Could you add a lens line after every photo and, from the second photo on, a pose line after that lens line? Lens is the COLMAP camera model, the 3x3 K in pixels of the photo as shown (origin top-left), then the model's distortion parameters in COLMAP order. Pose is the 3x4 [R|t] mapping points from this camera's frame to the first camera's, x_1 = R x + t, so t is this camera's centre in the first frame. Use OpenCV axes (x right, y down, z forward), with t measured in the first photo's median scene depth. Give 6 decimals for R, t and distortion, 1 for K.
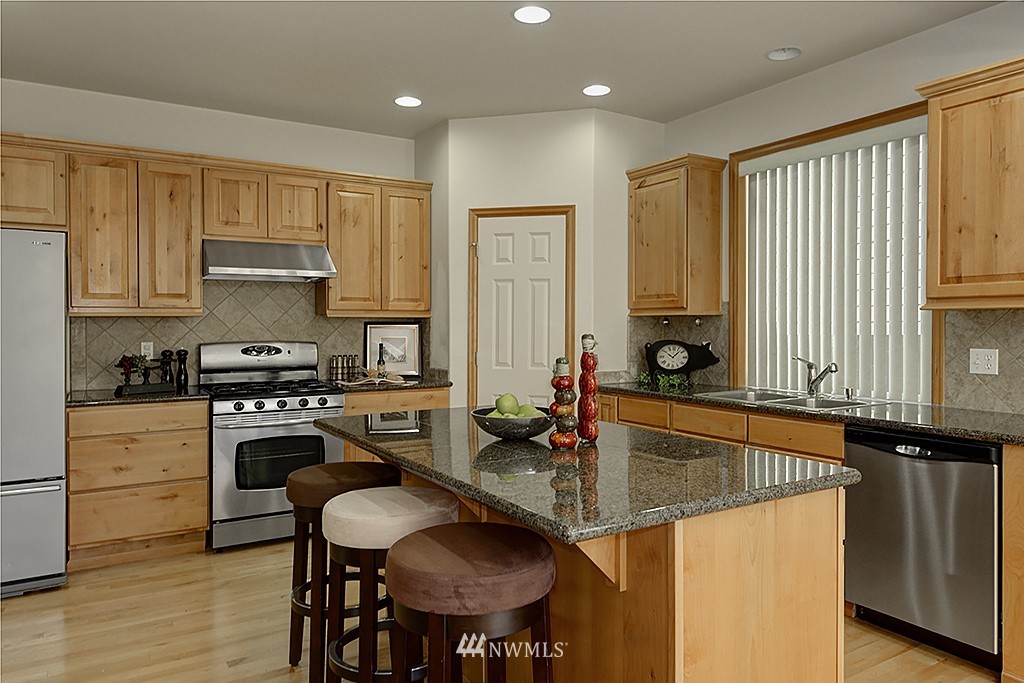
lens RADIAL K [[702.4, 0, 522.2], [0, 702.4, 326.5], [0, 0, 1]] dist [0.012906, -0.003837]
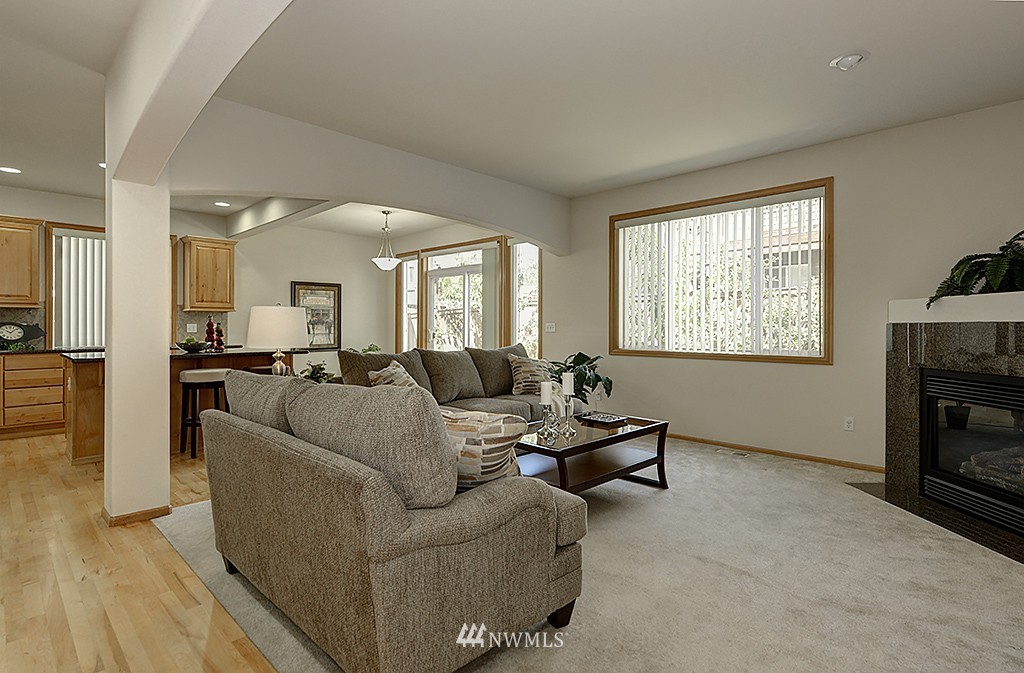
lens RADIAL K [[523.2, 0, 491.9], [0, 523.2, 322.0], [0, 0, 1]] dist [0.043627, 0.000342]
pose [[-0.201735, 0.008114, 0.979407, -1.302408], [-0.000020, 0.999966, -0.008289, 0.029348], [-0.979440, -0.001692, -0.201728, 0.137766]]
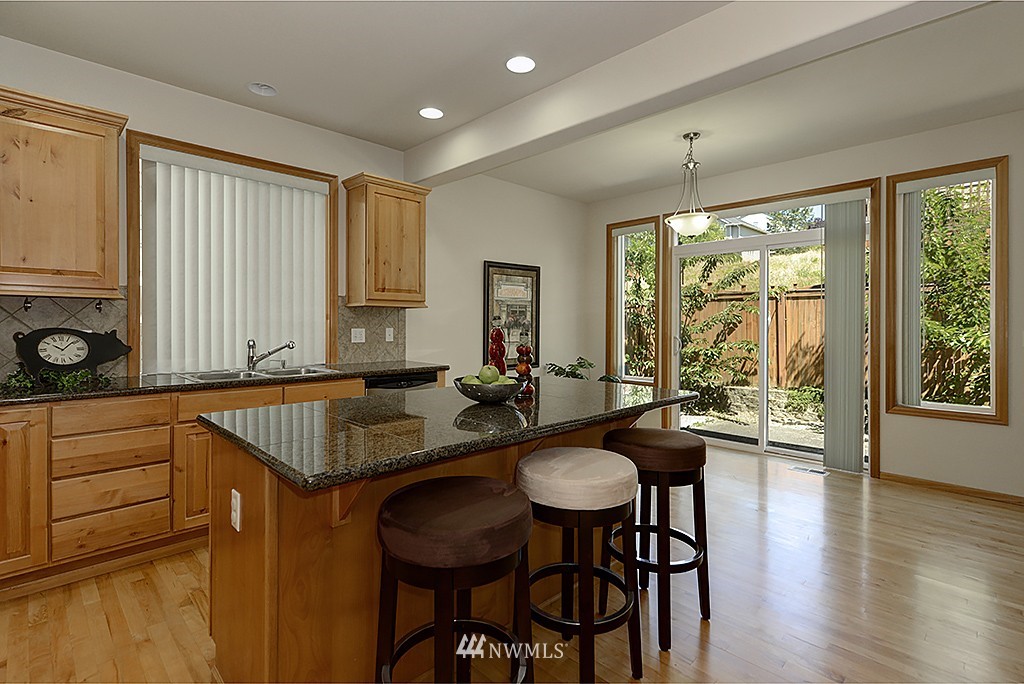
lens RADIAL K [[489.7, 0, 505.2], [0, 489.7, 320.7], [0, 0, 1]] dist [0.010277, -0.000403]
pose [[-0.219813, 0.009354, 0.975497, -0.449800], [-0.000333, 0.999953, -0.009663, 0.016468], [-0.975542, -0.002449, -0.219800, 0.642594]]
